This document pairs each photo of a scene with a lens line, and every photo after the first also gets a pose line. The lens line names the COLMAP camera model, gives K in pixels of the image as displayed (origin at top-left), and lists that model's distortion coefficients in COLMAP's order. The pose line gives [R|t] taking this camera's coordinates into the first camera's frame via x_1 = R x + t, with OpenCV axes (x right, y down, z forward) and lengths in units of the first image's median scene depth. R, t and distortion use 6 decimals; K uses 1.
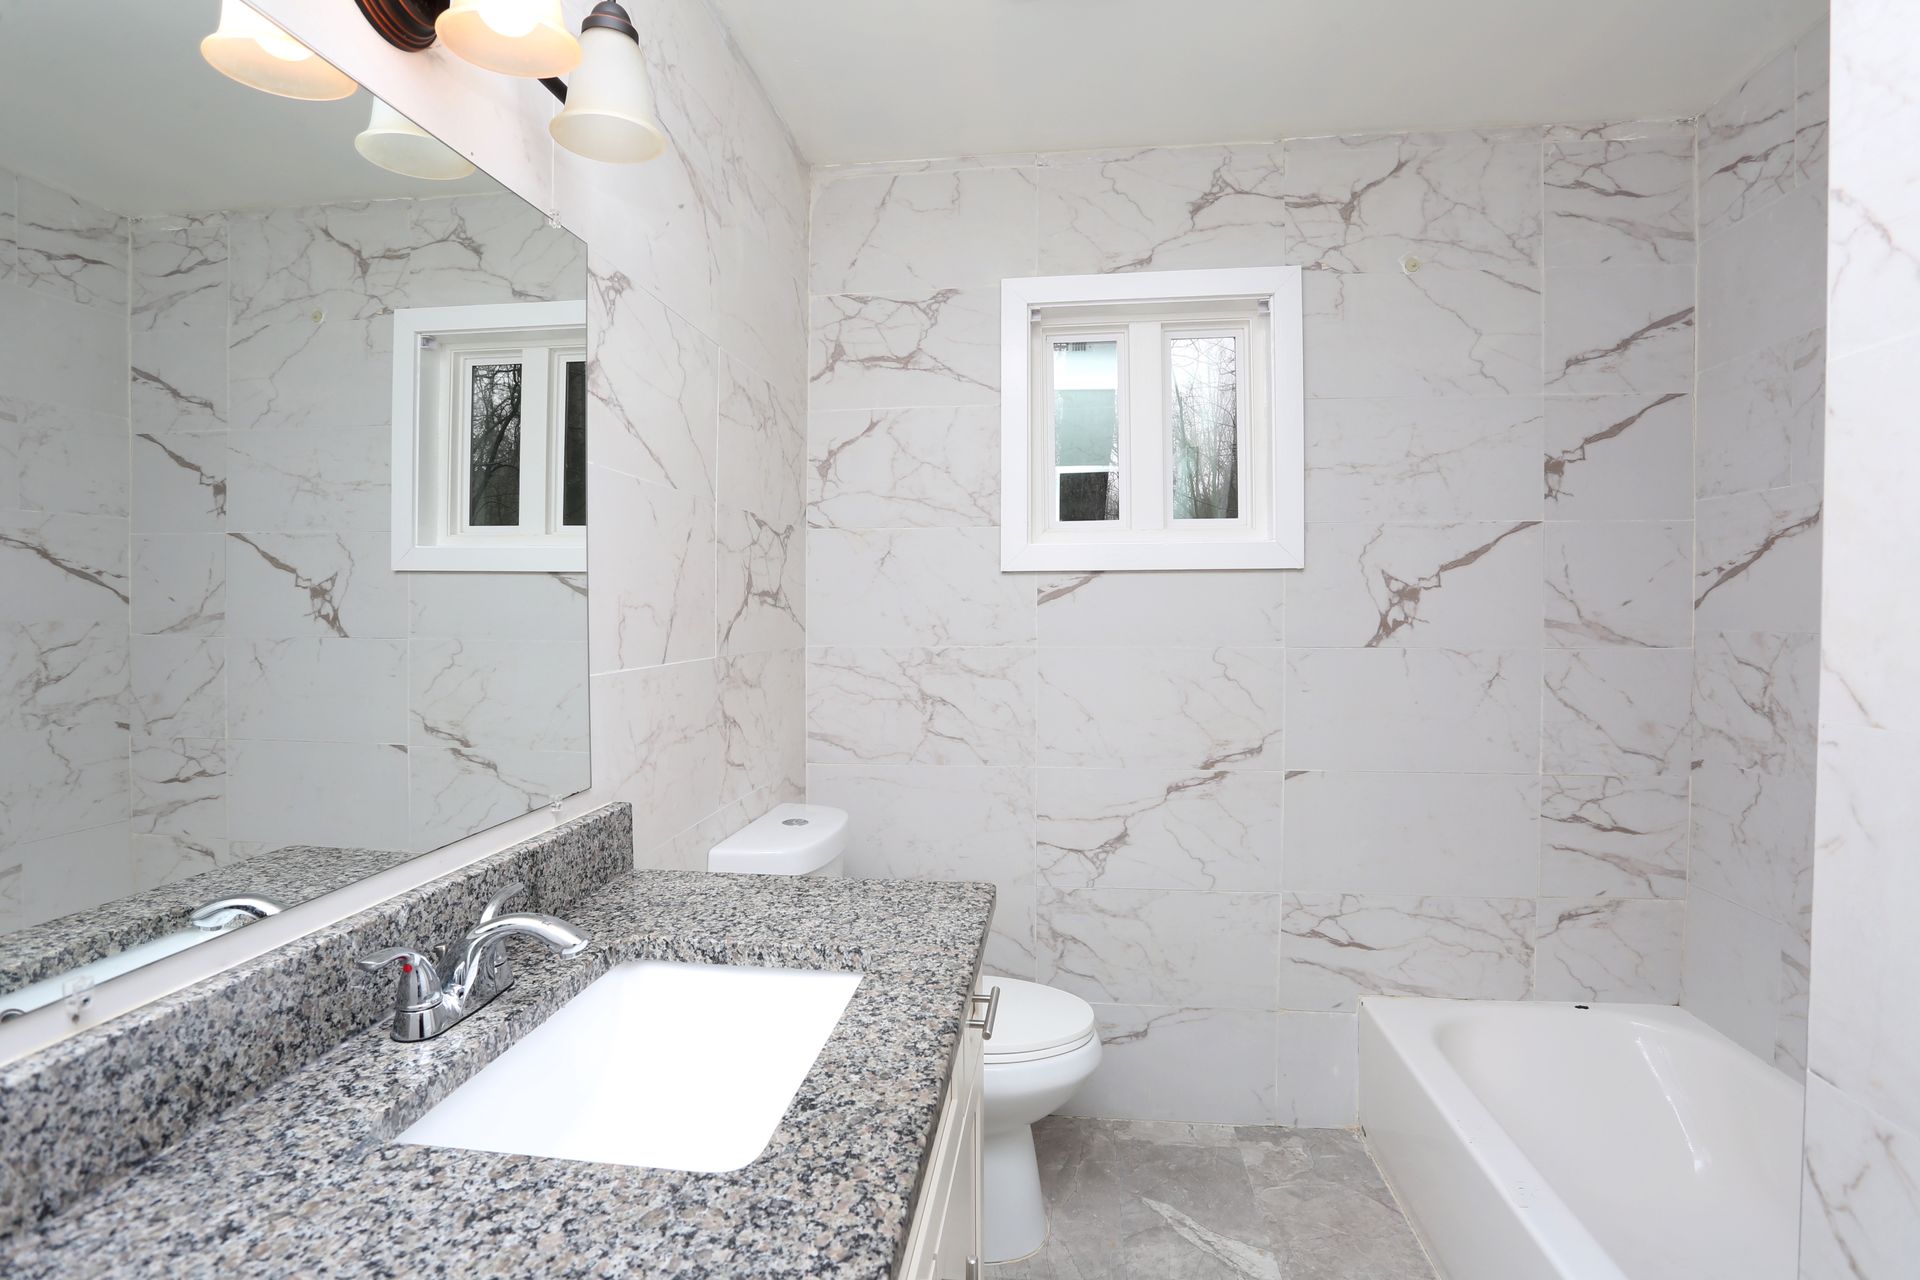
lens RADIAL K [[938.5, 0, 953.9], [0, 938.5, 631.5], [0, 0, 1]] dist [-0.075639, 0.034905]
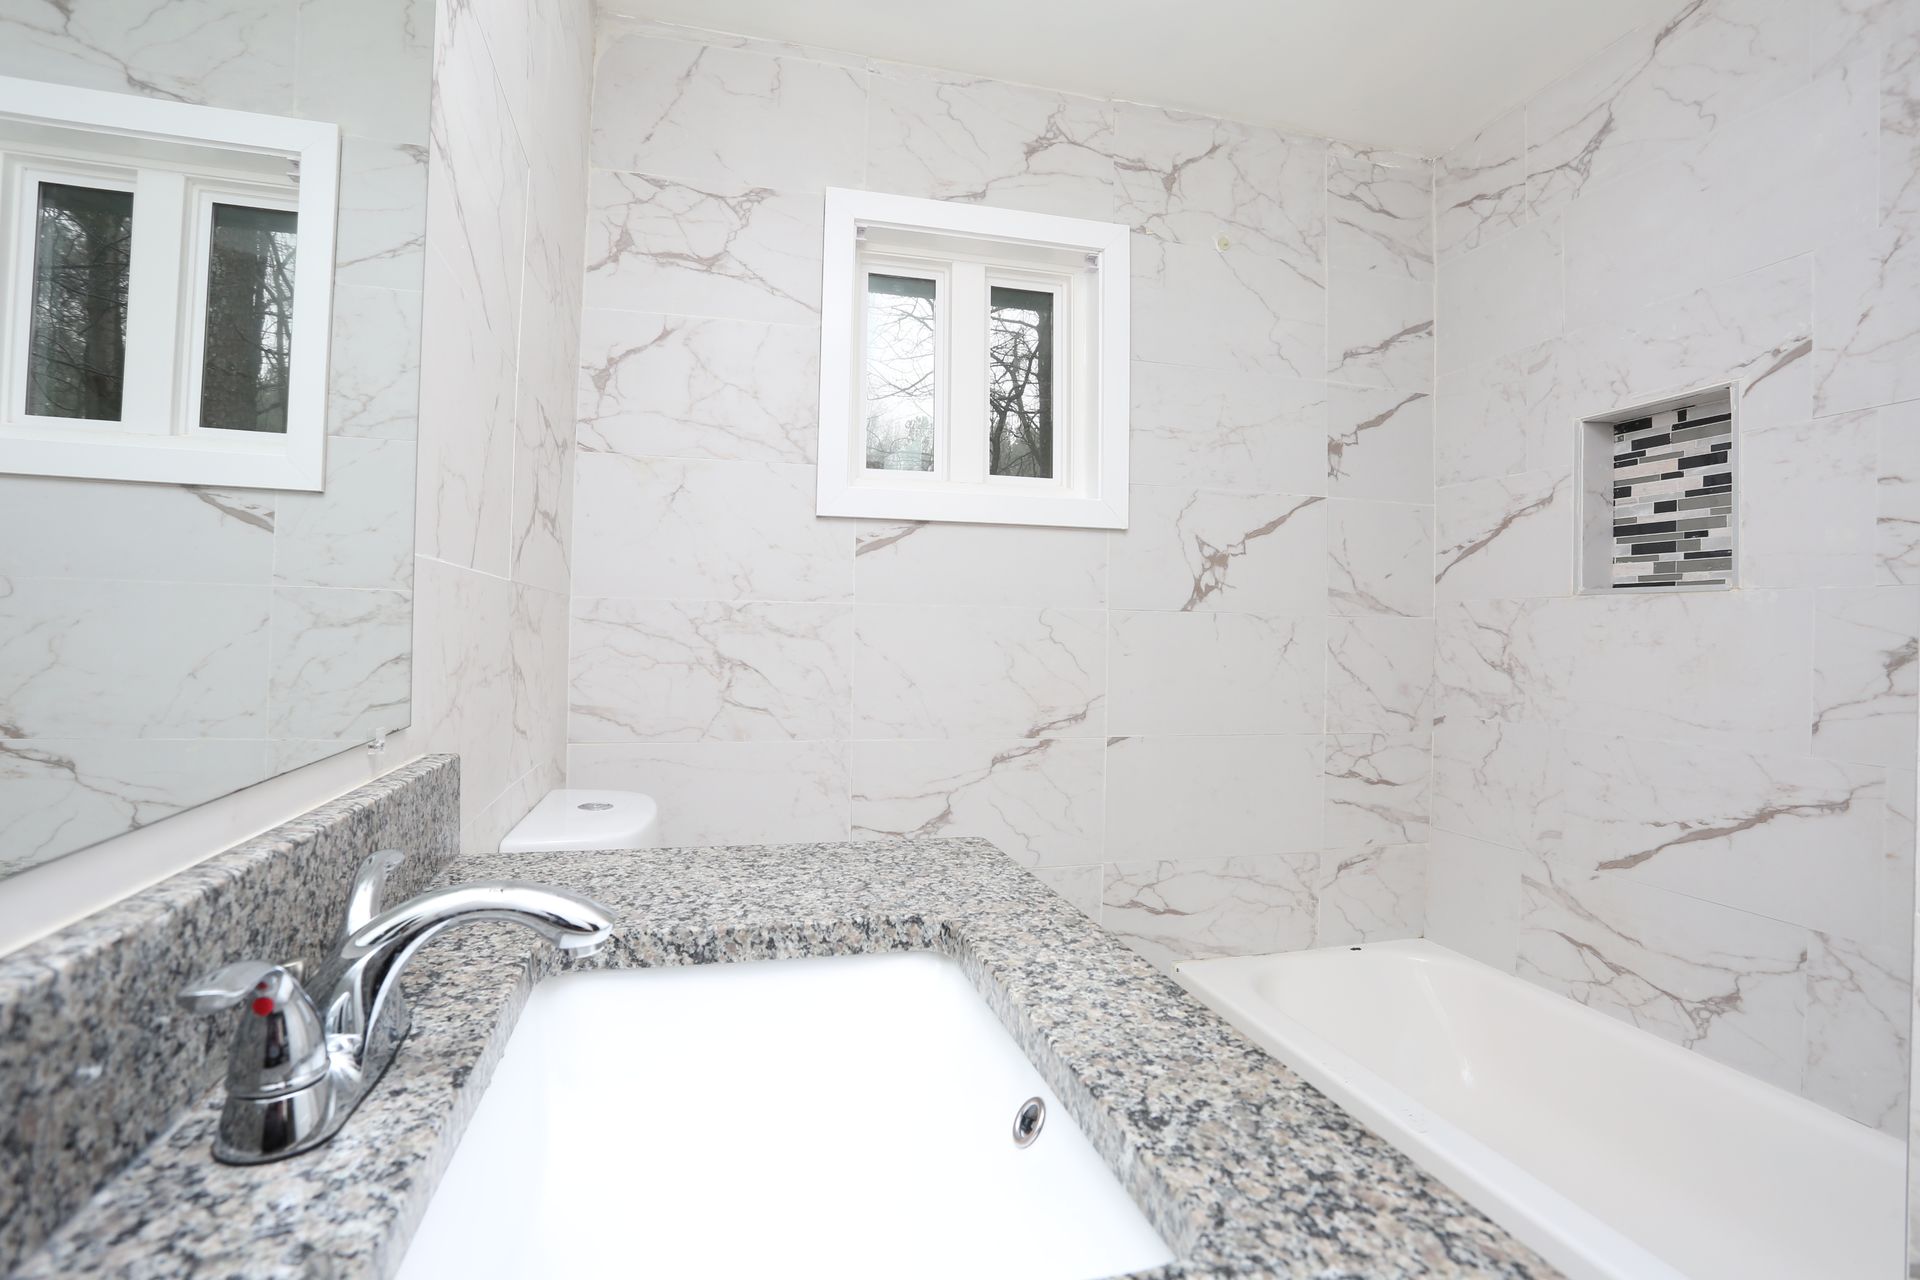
lens RADIAL K [[938.6, 0, 954.7], [0, 938.6, 629.2], [0, 0, 1]] dist [-0.074346, 0.030832]
pose [[0.925112, 0.019843, 0.379175, -0.175354], [-0.009813, 0.999549, -0.028366, 0.071333], [-0.379567, 0.022521, 0.924890, 0.164267]]
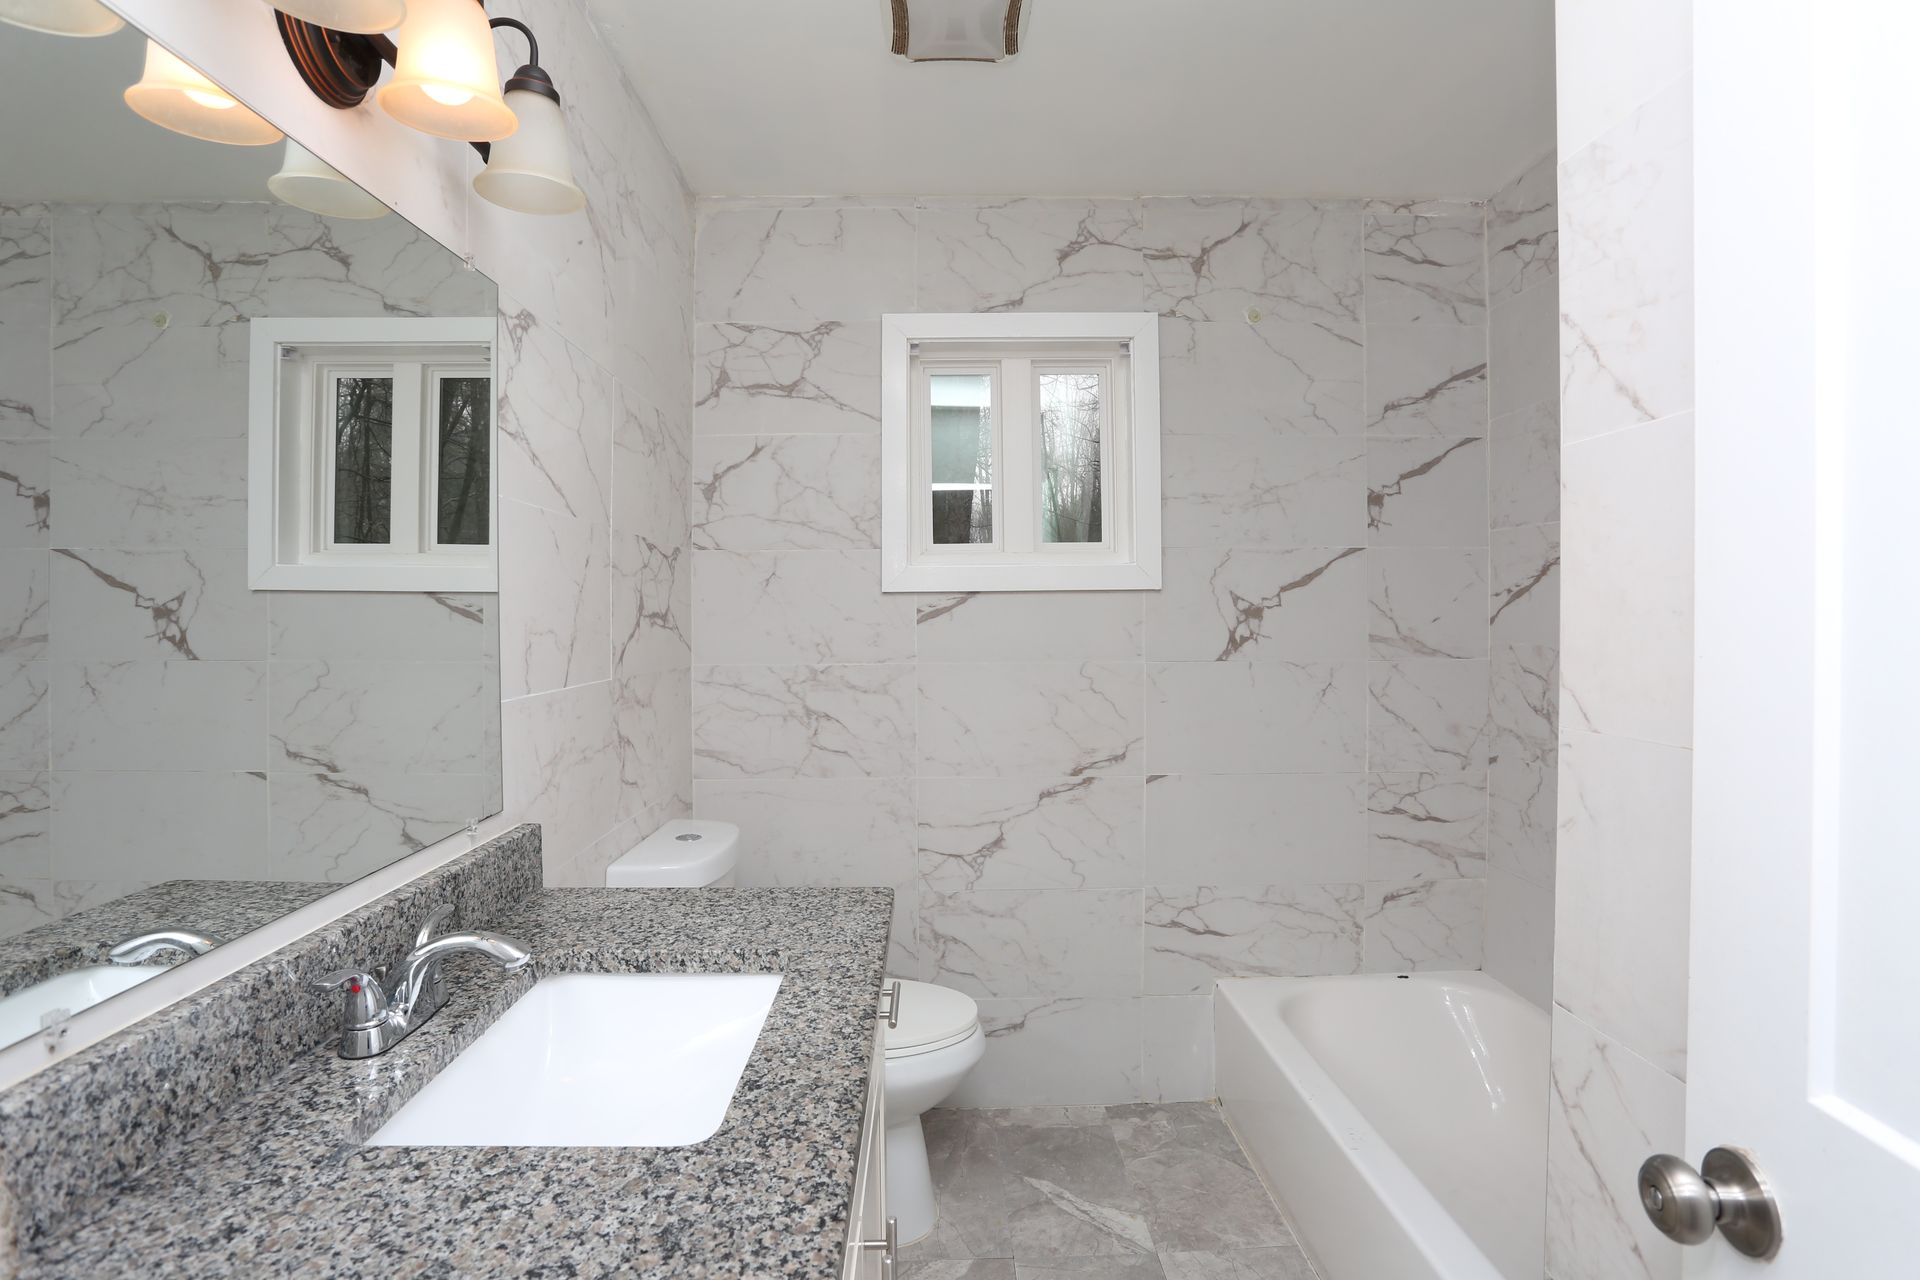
lens RADIAL K [[938.5, 0, 953.9], [0, 938.5, 631.5], [0, 0, 1]] dist [-0.075639, 0.034905]
pose [[0.989373, -0.005854, 0.145280, -0.026024], [0.007188, 0.999937, -0.008658, -0.011231], [-0.145220, 0.009610, 0.989353, -0.055290]]
